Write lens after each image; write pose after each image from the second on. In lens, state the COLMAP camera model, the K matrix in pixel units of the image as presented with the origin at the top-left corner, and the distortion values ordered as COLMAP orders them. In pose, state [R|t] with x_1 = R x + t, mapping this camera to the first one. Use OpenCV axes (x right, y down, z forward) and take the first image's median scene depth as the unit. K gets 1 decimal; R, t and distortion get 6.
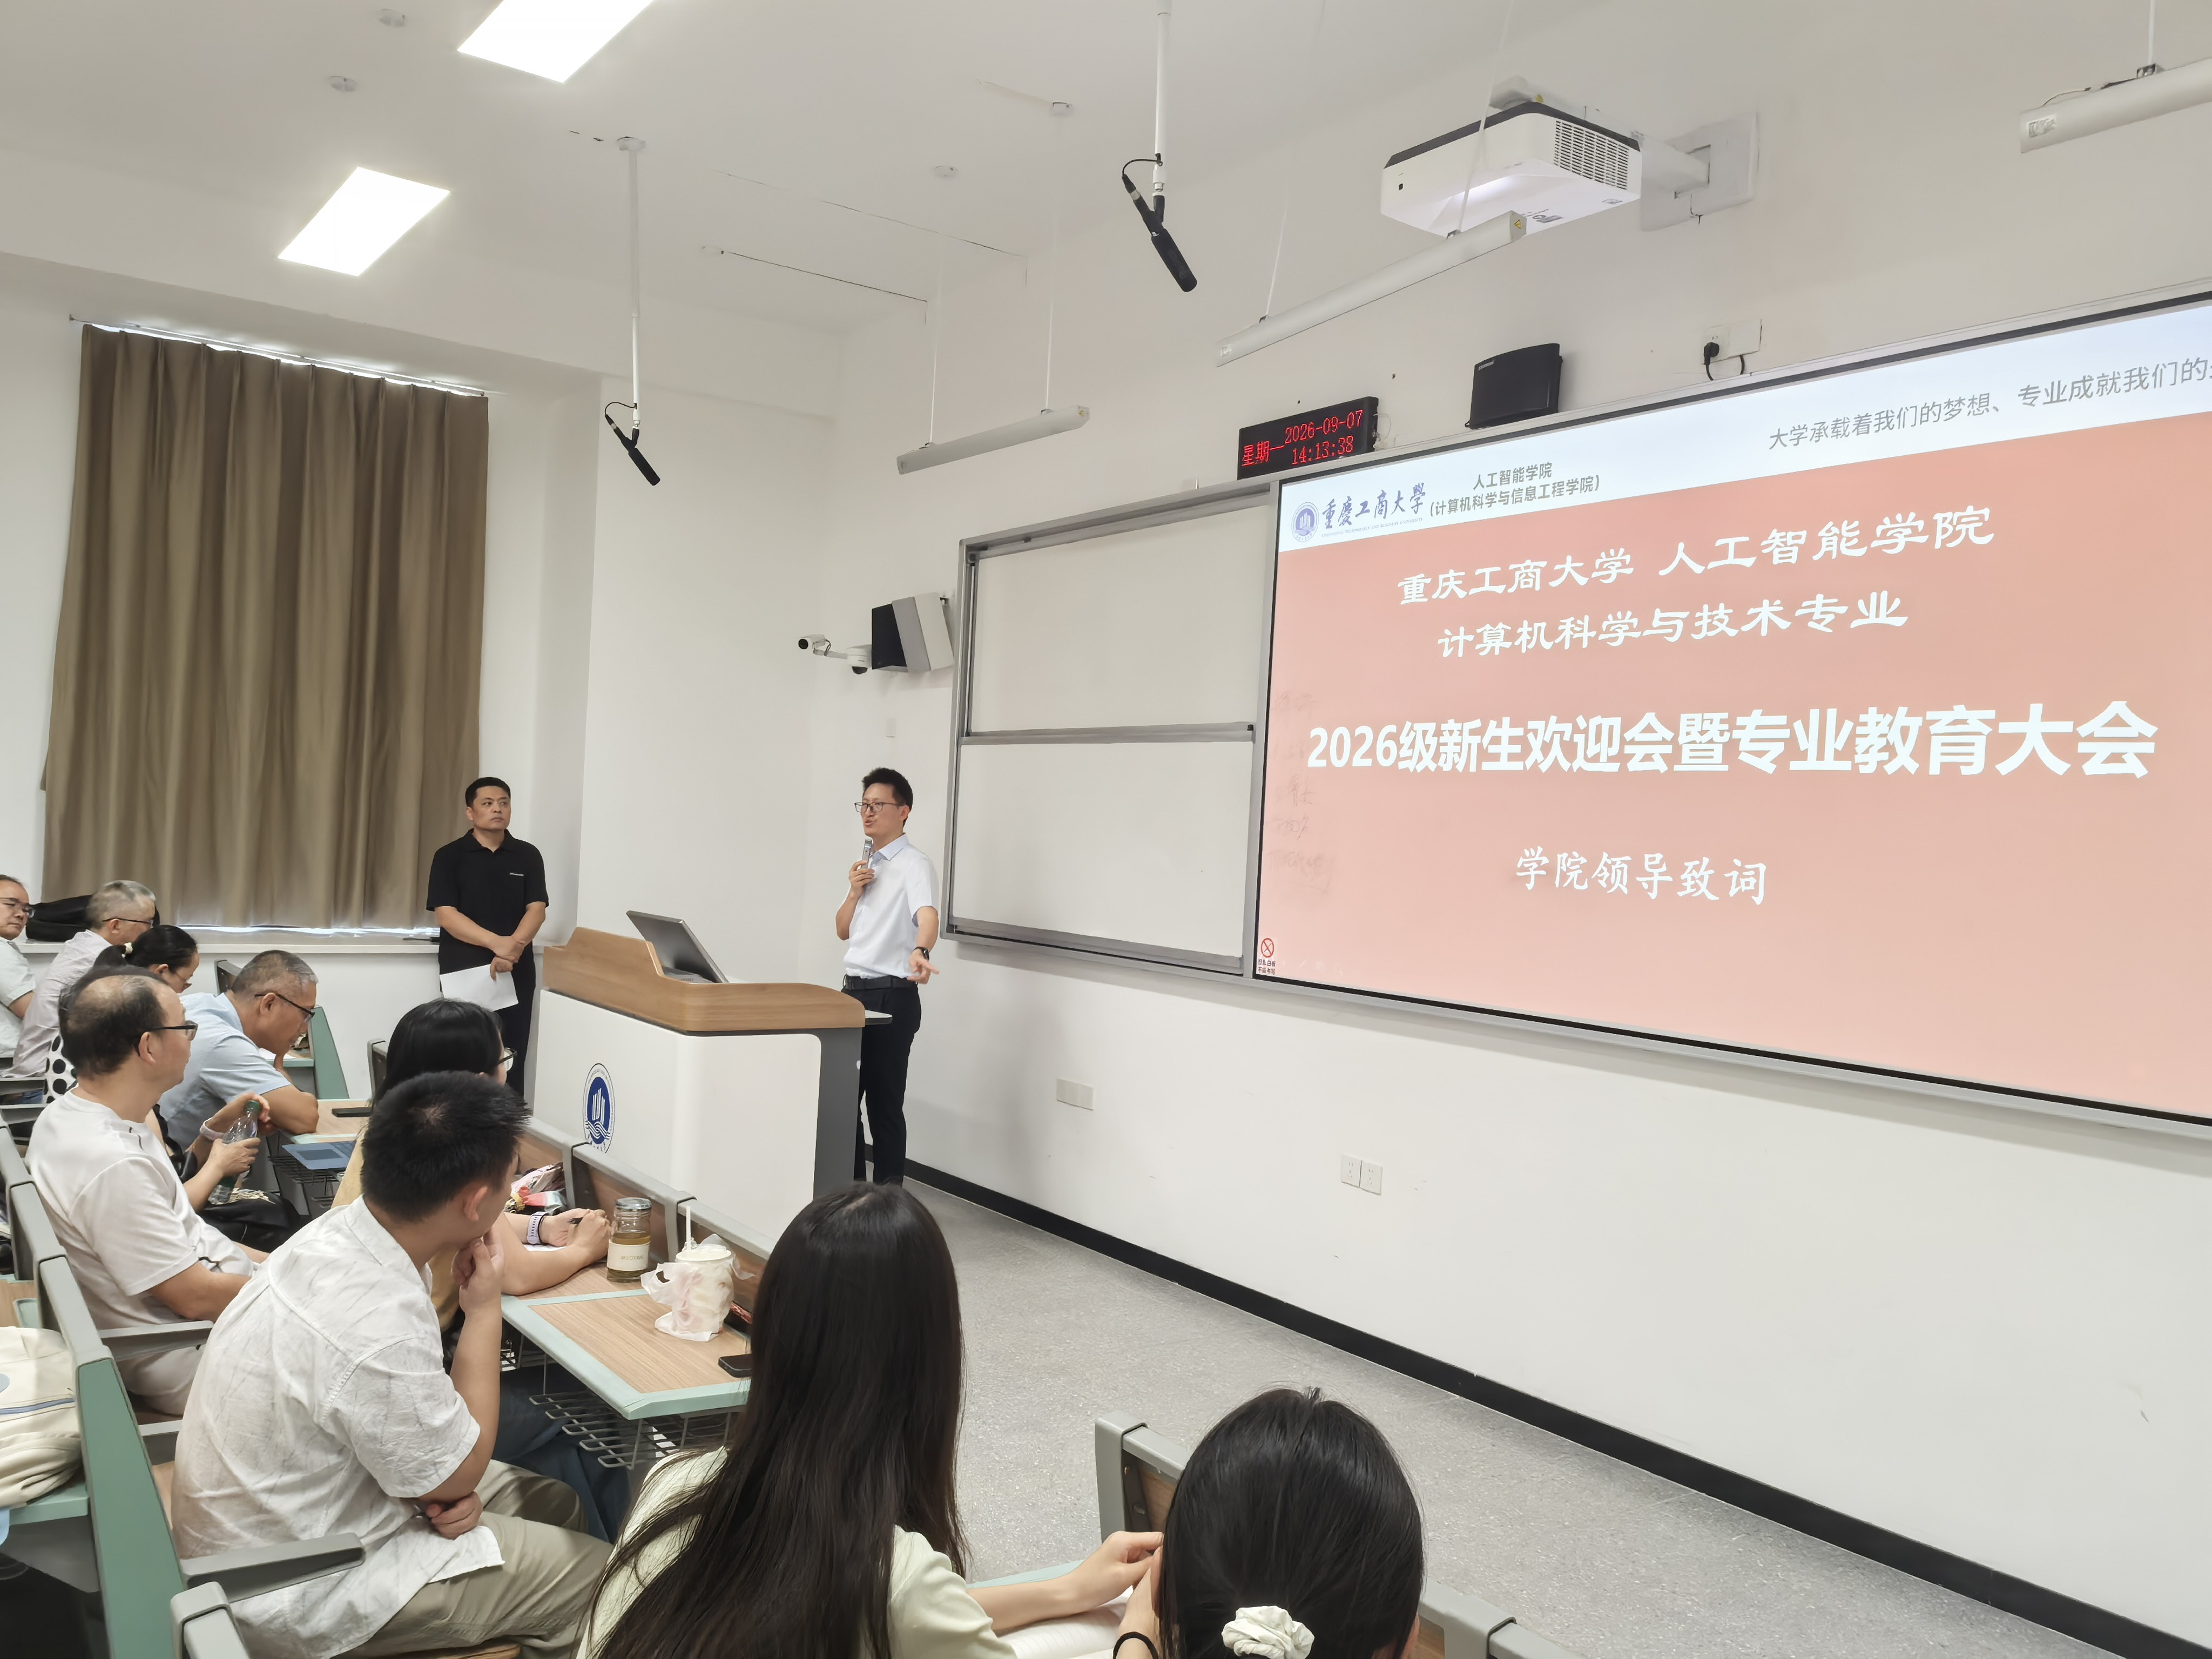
lens RADIAL K [[1745.8, 0, 1106.0], [0, 1745.8, 829.5], [0, 0, 1]] dist [0.068030, -0.080745]
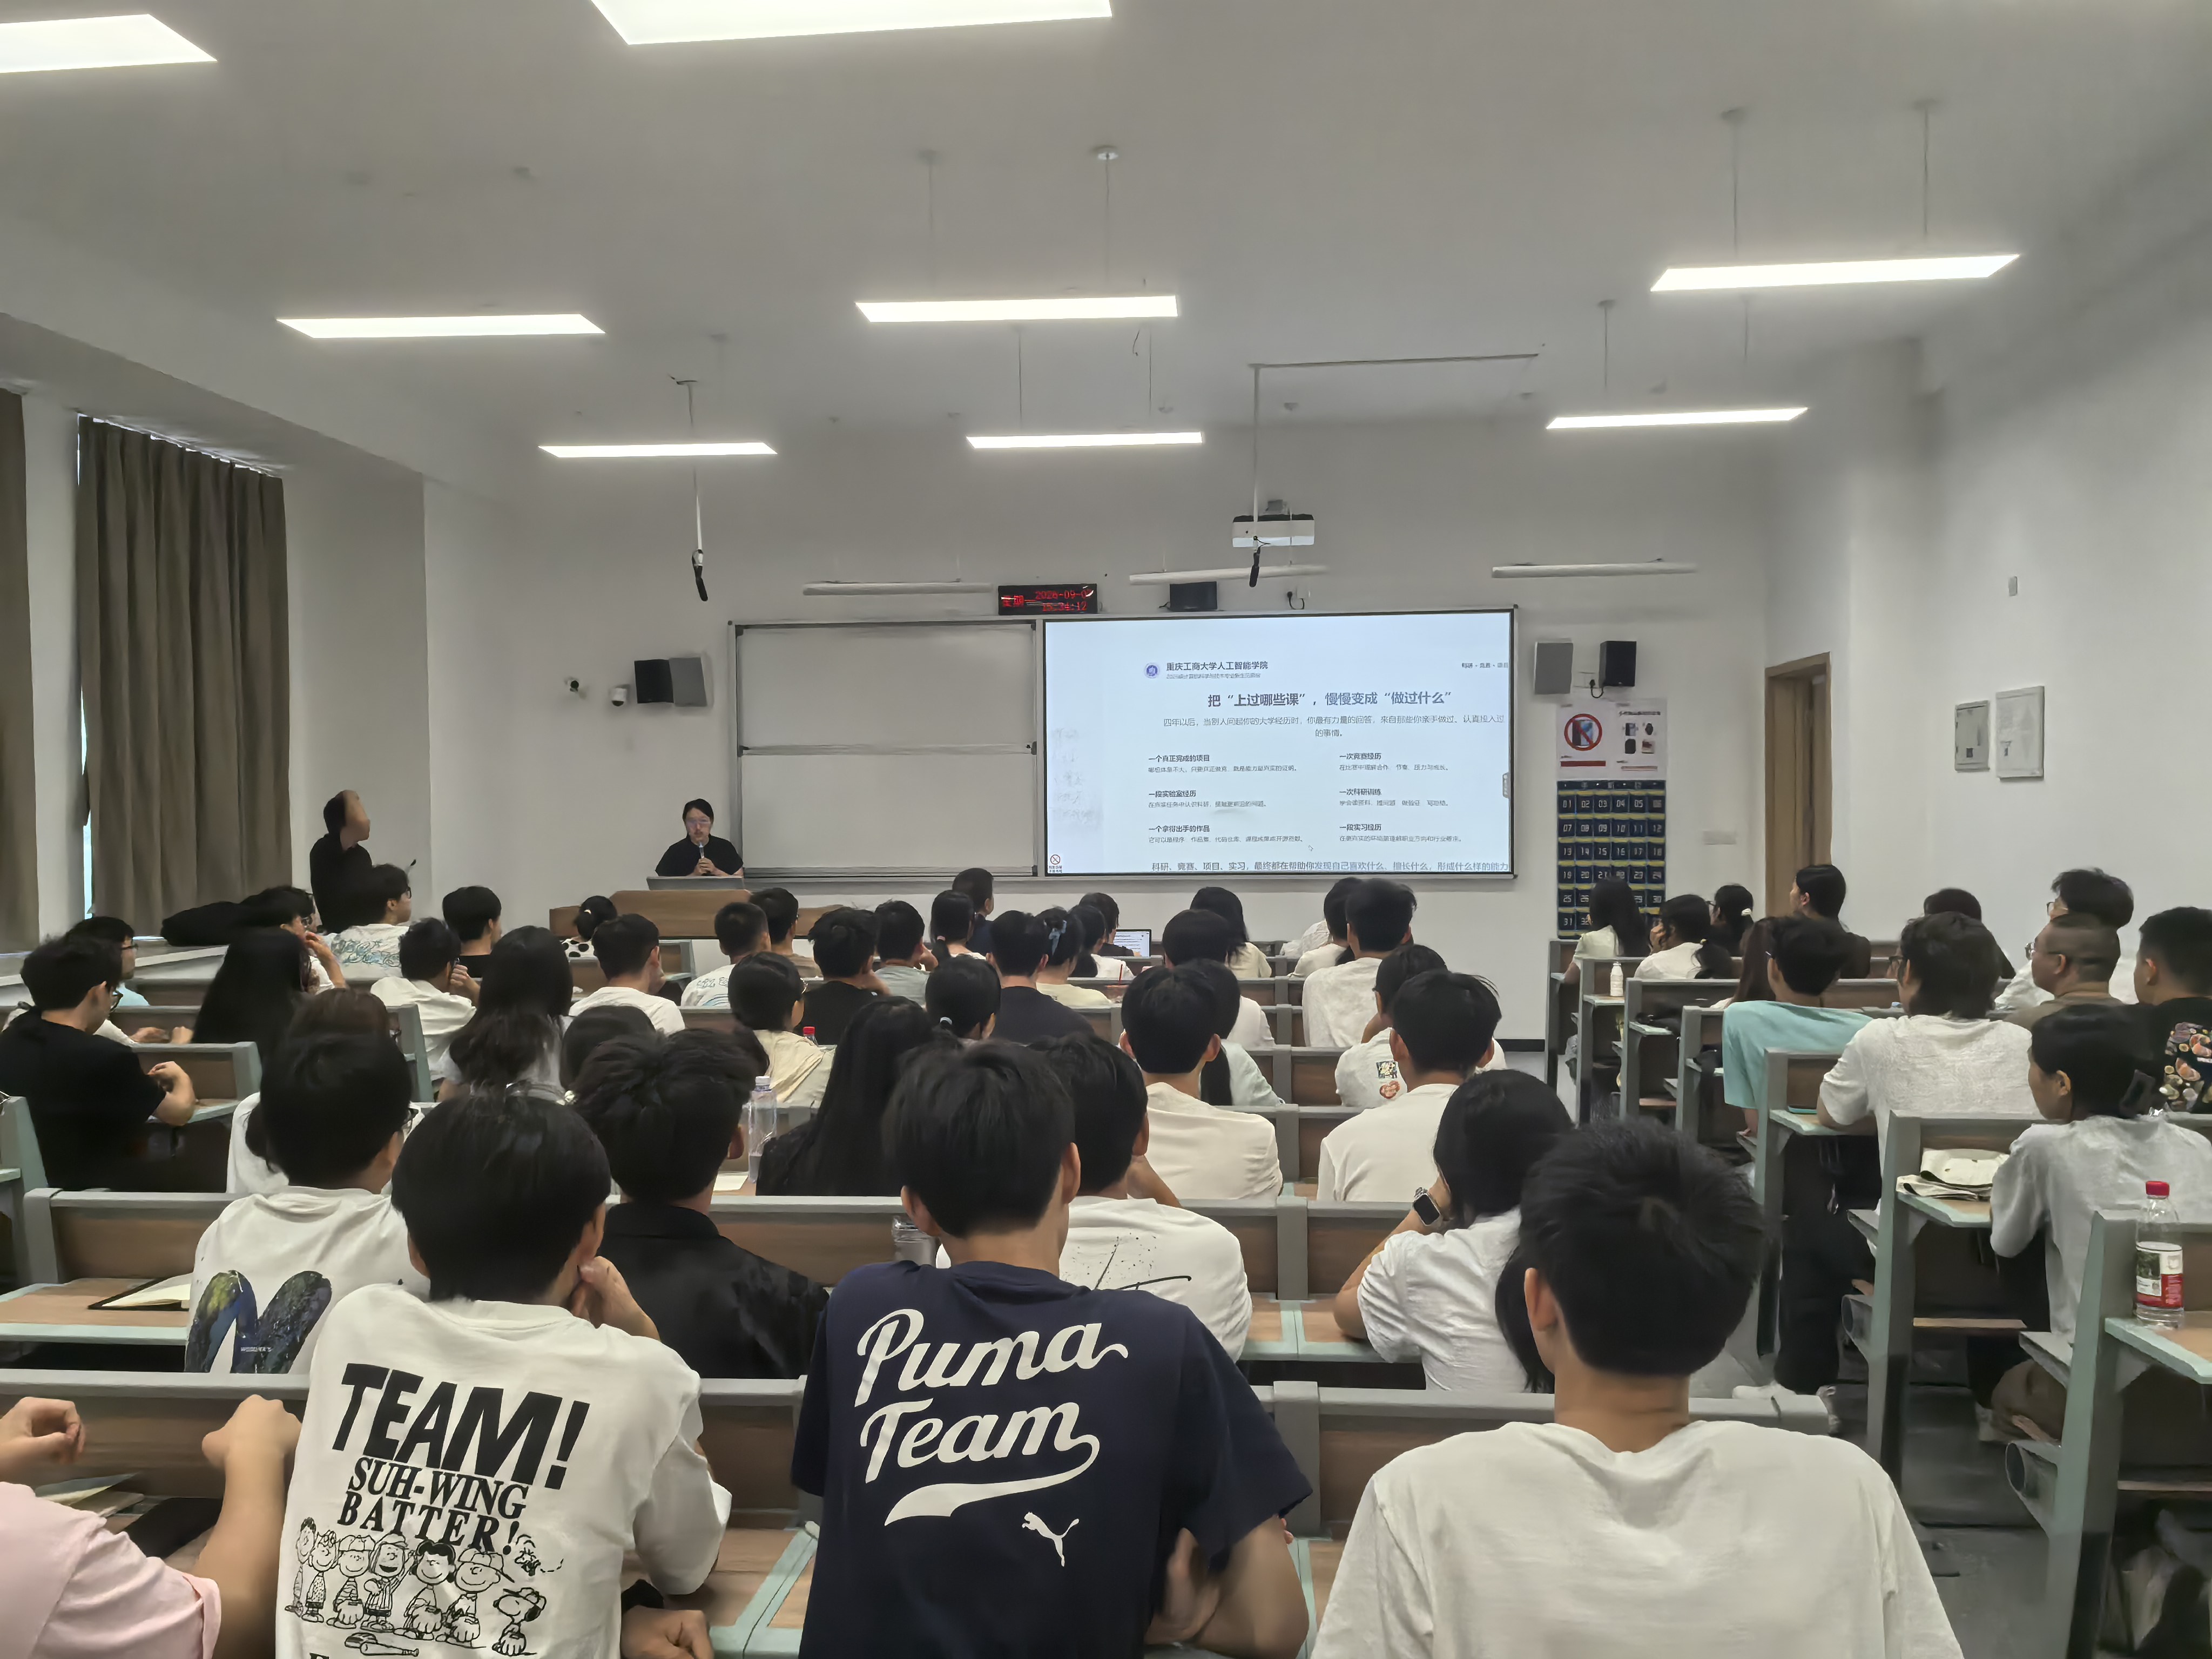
lens RADIAL K [[1745.8, 0, 1106.0], [0, 1745.8, 829.5], [0, 0, 1]] dist [0.068030, -0.080745]
pose [[0.665793, -0.064521, 0.743342, -1.239738], [0.041152, 0.997913, 0.049758, -0.057199], [-0.745001, -0.002538, 0.667058, -0.326516]]
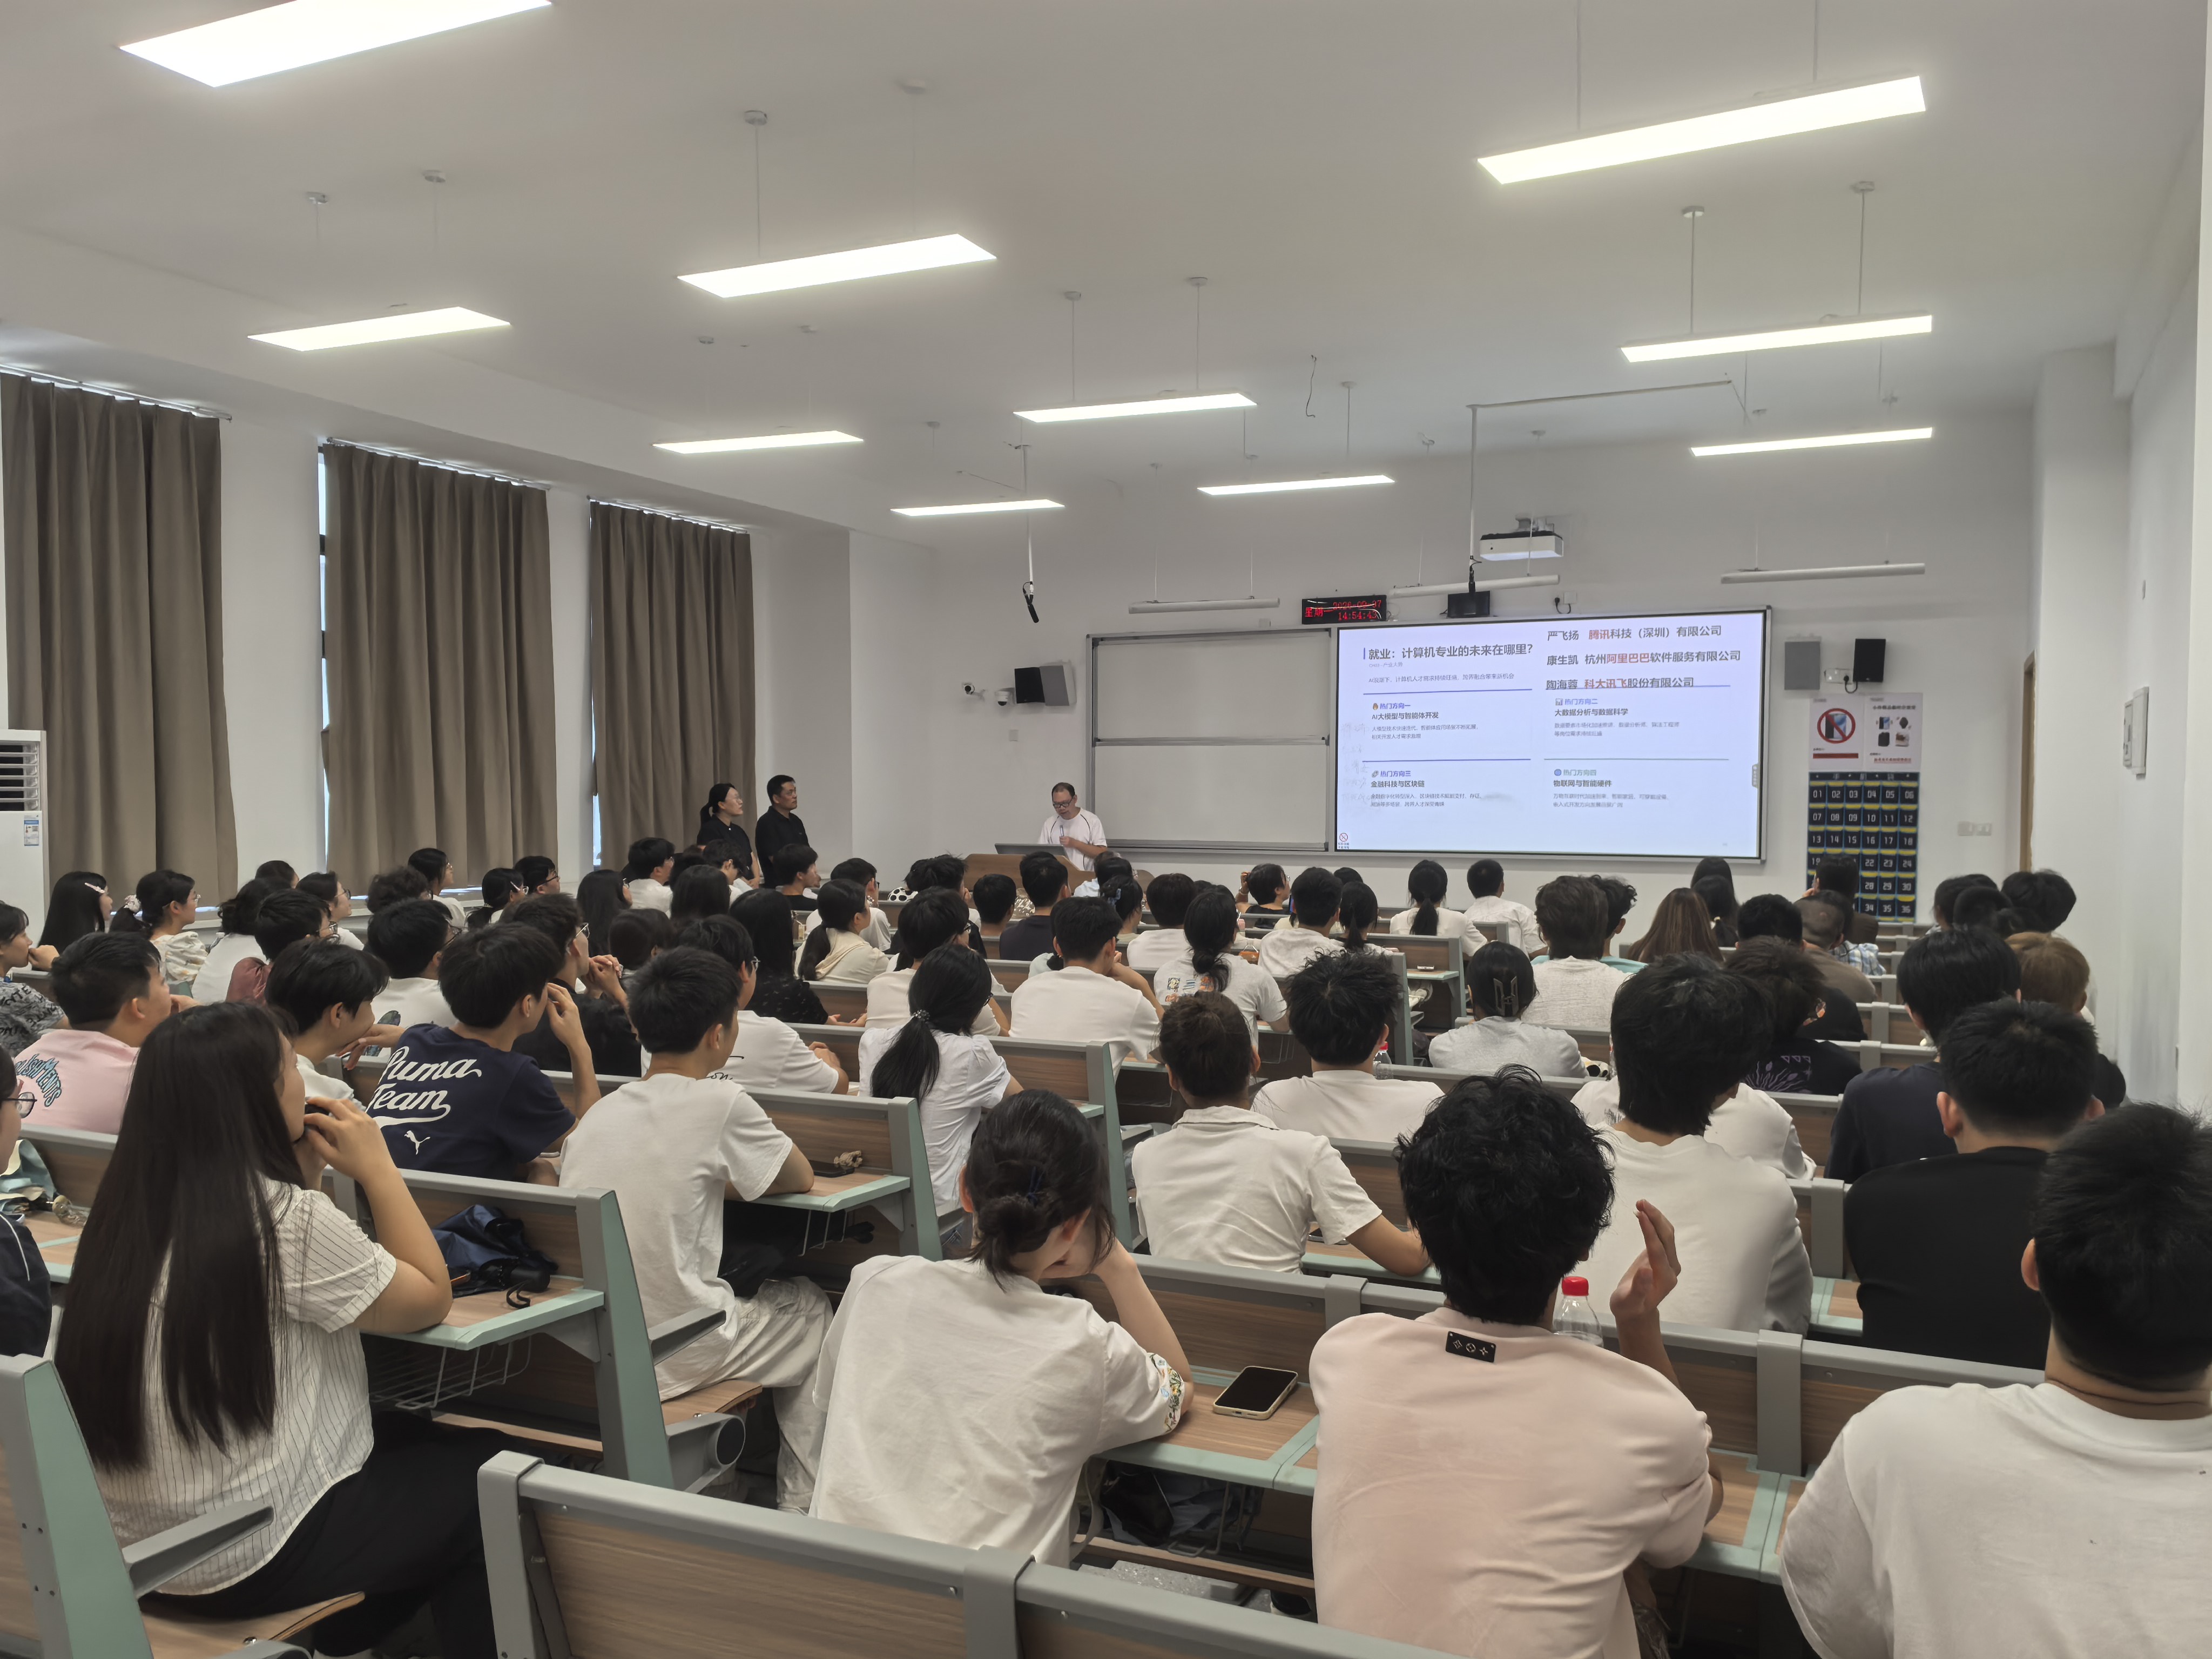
lens RADIAL K [[1688.4, 0, 1138.0], [0, 1688.4, 880.4], [0, 0, 1]] dist [0.050610, -0.004489]
pose [[0.871491, -0.076406, 0.484422, -1.125960], [0.041524, 0.995738, 0.082350, -0.063517], [-0.488650, -0.051652, 0.870950, -0.726005]]
